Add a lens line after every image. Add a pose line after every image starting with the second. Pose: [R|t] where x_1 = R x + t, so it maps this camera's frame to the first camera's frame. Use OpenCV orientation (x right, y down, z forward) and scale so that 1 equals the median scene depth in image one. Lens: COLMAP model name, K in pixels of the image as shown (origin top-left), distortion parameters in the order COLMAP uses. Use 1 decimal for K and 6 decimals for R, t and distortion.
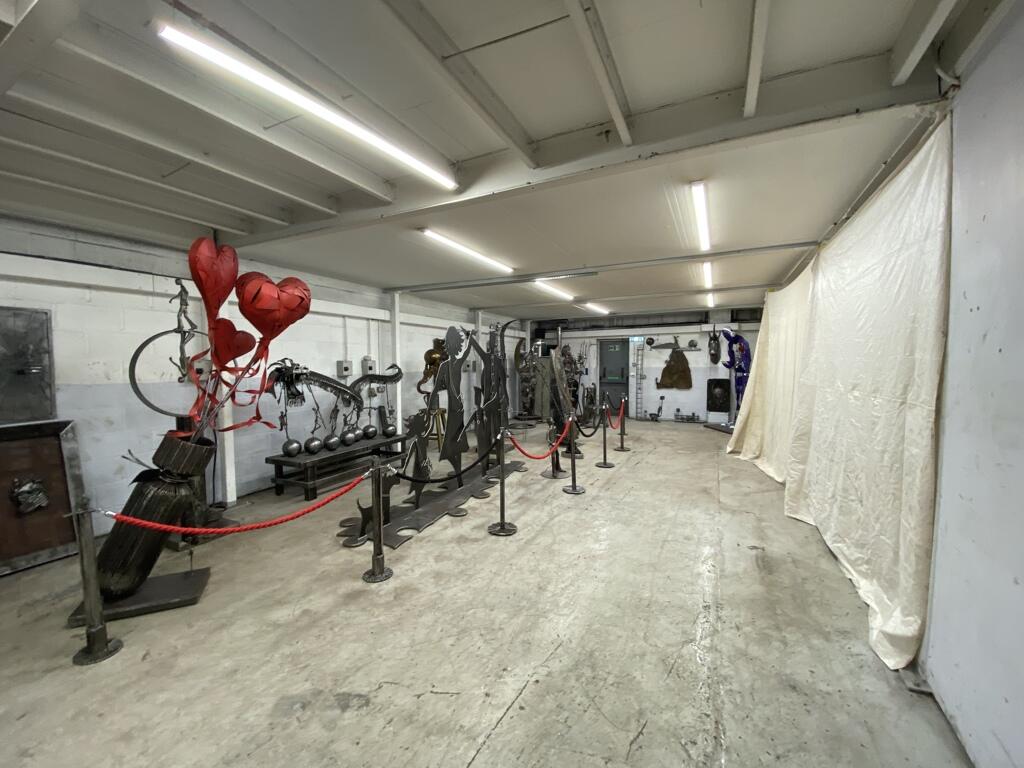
lens RADIAL K [[415.2, 0, 509.2], [0, 415.2, 383.4], [0, 0, 1]] dist [0.035105, -0.030387]
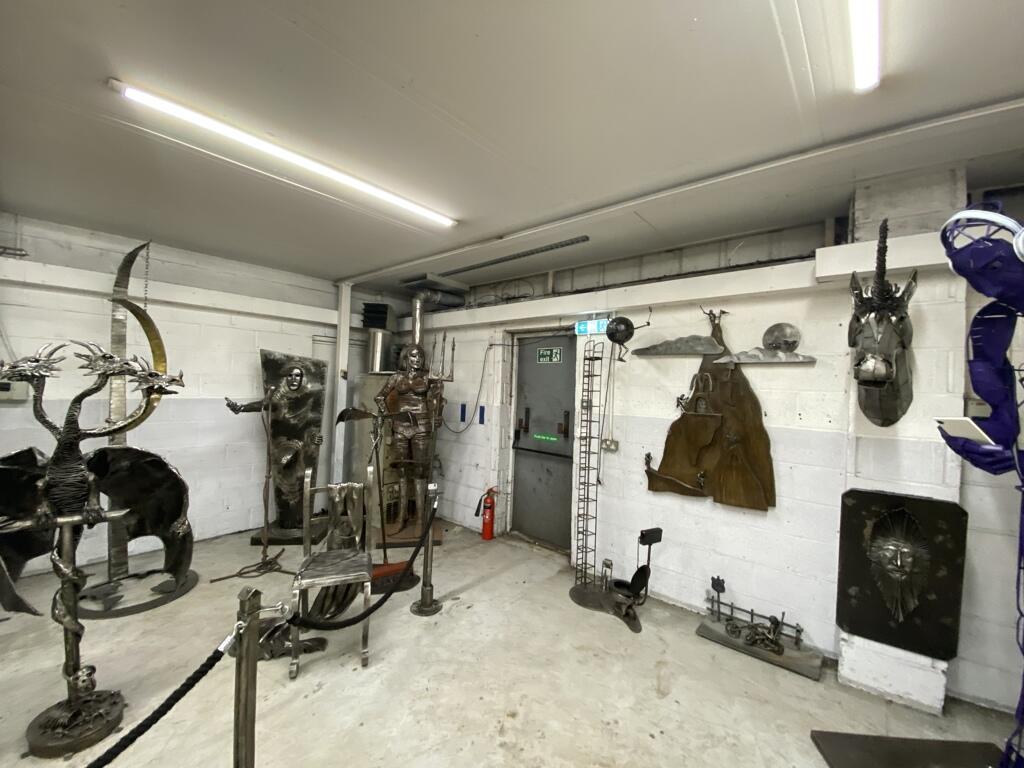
lens RADIAL K [[415.2, 0, 509.2], [0, 415.2, 383.4], [0, 0, 1]] dist [0.035105, -0.030387]
pose [[0.967525, 0.041757, -0.249302, 0.347001], [-0.056641, 0.996996, -0.052826, -0.044409], [0.246347, 0.065231, 0.966984, 0.718681]]
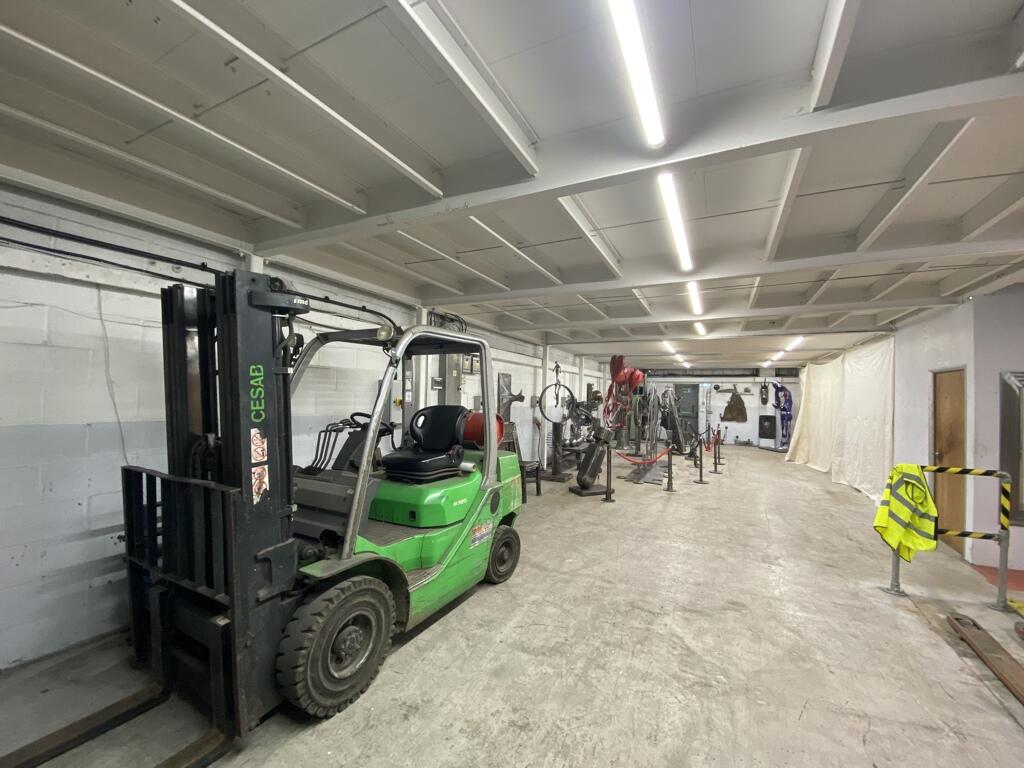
lens RADIAL K [[415.2, 0, 509.2], [0, 415.2, 383.4], [0, 0, 1]] dist [0.035105, -0.030387]
pose [[0.999557, 0.029407, -0.004544, -0.371554], [-0.029669, 0.996619, -0.076624, 0.016149], [0.002275, 0.076725, 0.997050, -0.432912]]
